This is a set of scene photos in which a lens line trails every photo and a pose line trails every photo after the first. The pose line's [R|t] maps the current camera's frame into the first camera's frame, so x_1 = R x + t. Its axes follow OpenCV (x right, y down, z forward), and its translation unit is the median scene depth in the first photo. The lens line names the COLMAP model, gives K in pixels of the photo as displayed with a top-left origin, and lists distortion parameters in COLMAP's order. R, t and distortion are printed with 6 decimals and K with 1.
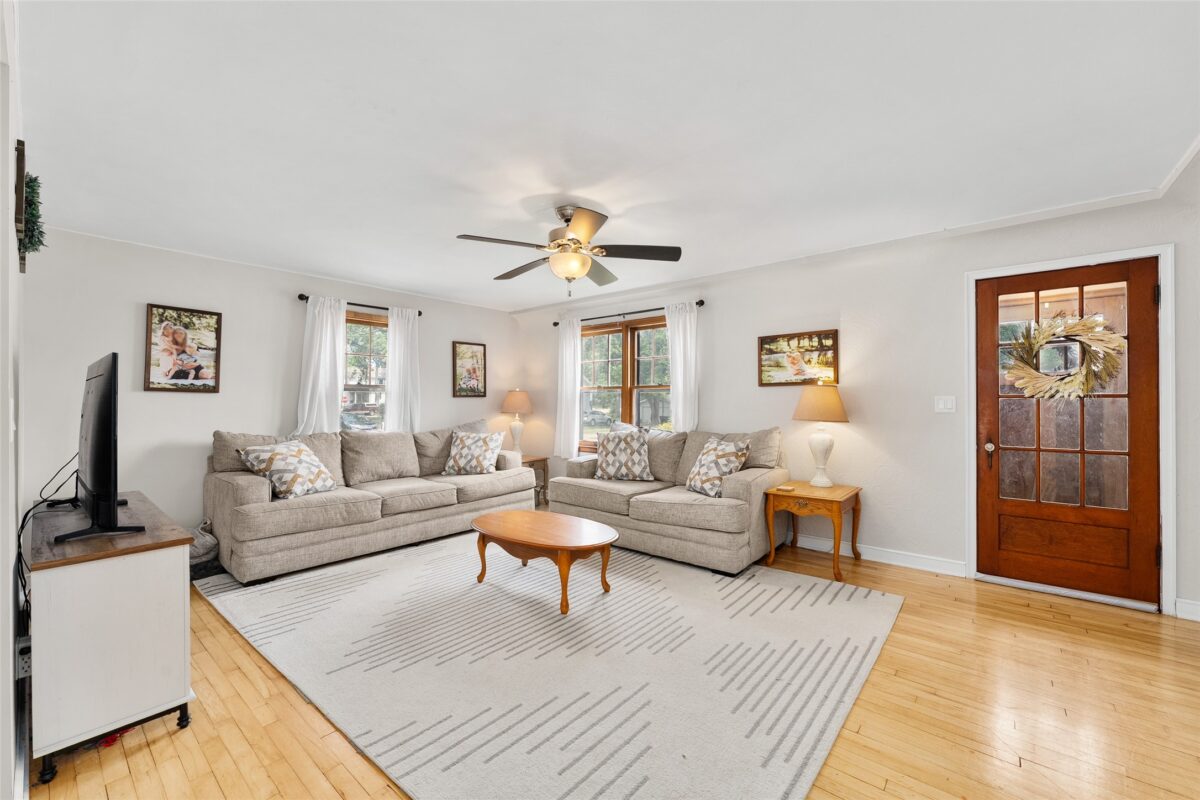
lens RADIAL K [[489.9, 0, 584.6], [0, 489.9, 399.7], [0, 0, 1]] dist [0.000358, -0.001508]
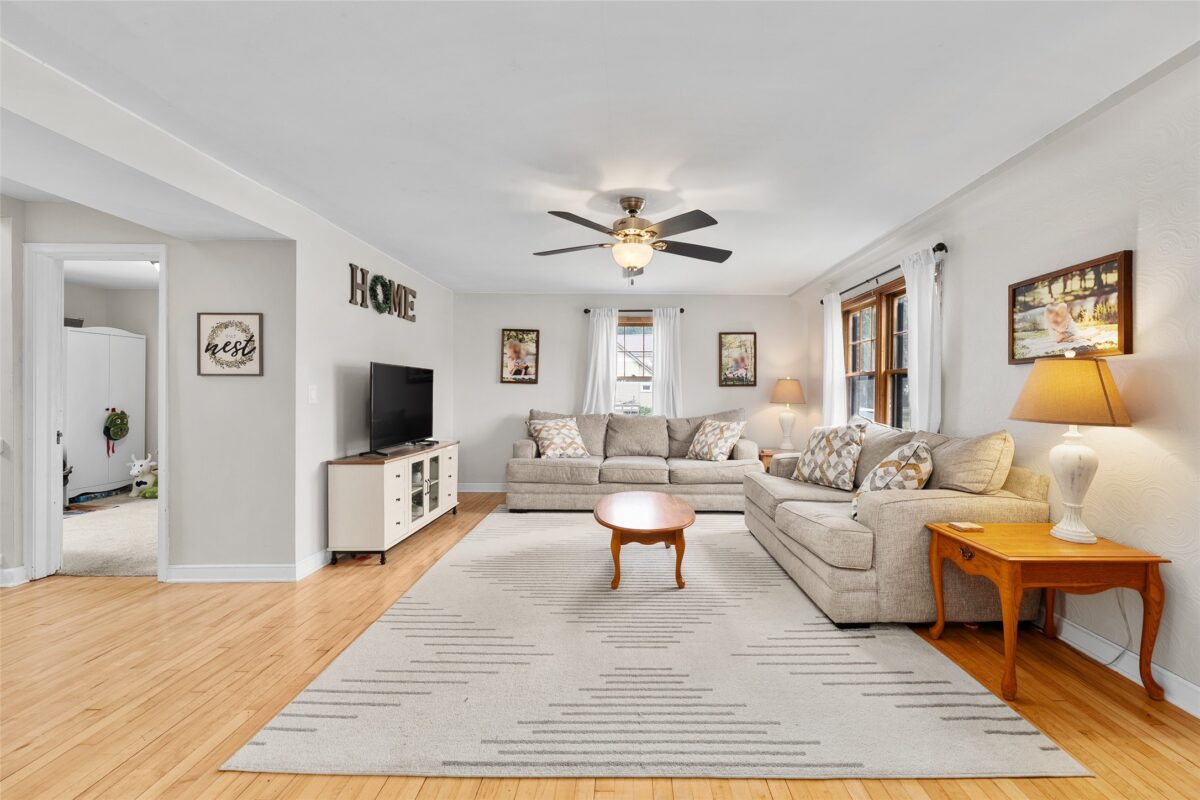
lens RADIAL K [[489.9, 0, 615.6], [0, 489.9, 394.8], [0, 0, 1]] dist [0.000358, -0.001508]
pose [[0.643731, 0.006330, -0.765226, 0.542095], [-0.002941, 0.999979, 0.005799, 0.009663], [0.765246, -0.001483, 0.643736, 0.229914]]
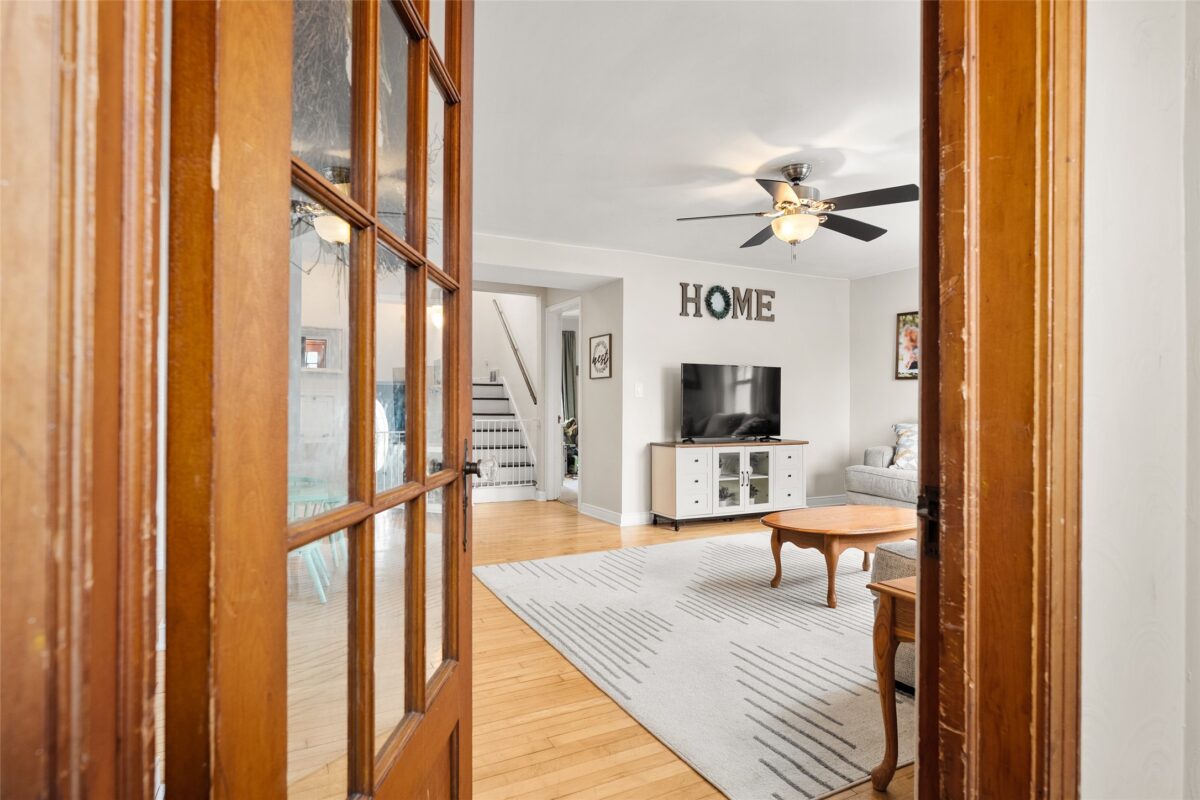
lens RADIAL K [[607.5, 0, 597.4], [0, 607.5, 403.3], [0, 0, 1]] dist [0.005678, 0.000105]
pose [[-0.372609, -0.002852, -0.927984, 0.875727], [-0.002014, 0.999995, -0.002265, 0.048058], [0.927986, 0.001025, -0.372613, 0.799401]]
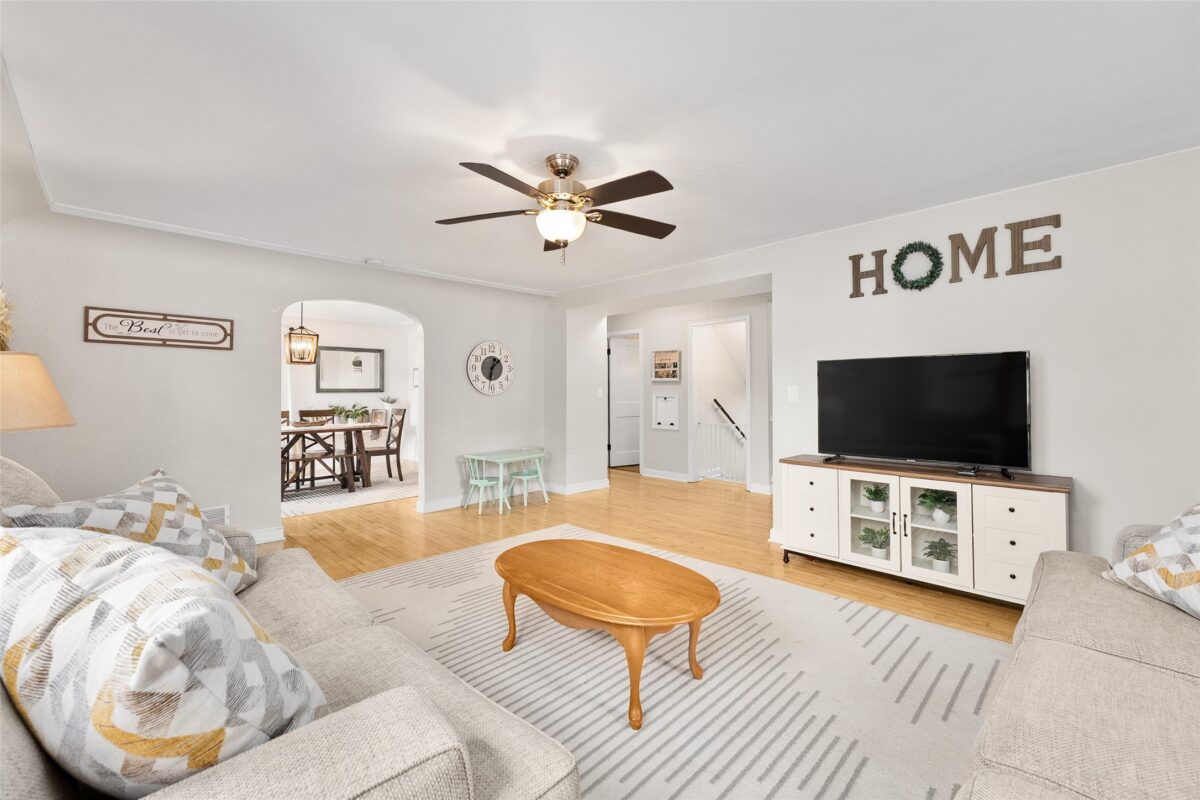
lens RADIAL K [[489.9, 0, 603.0], [0, 489.9, 394.1], [0, 0, 1]] dist [0.000358, -0.001508]
pose [[-0.999716, 0.006189, 0.022994, -0.083493], [0.006073, 0.999969, -0.005103, 0.017606], [-0.023025, -0.004961, -0.999723, 1.361934]]
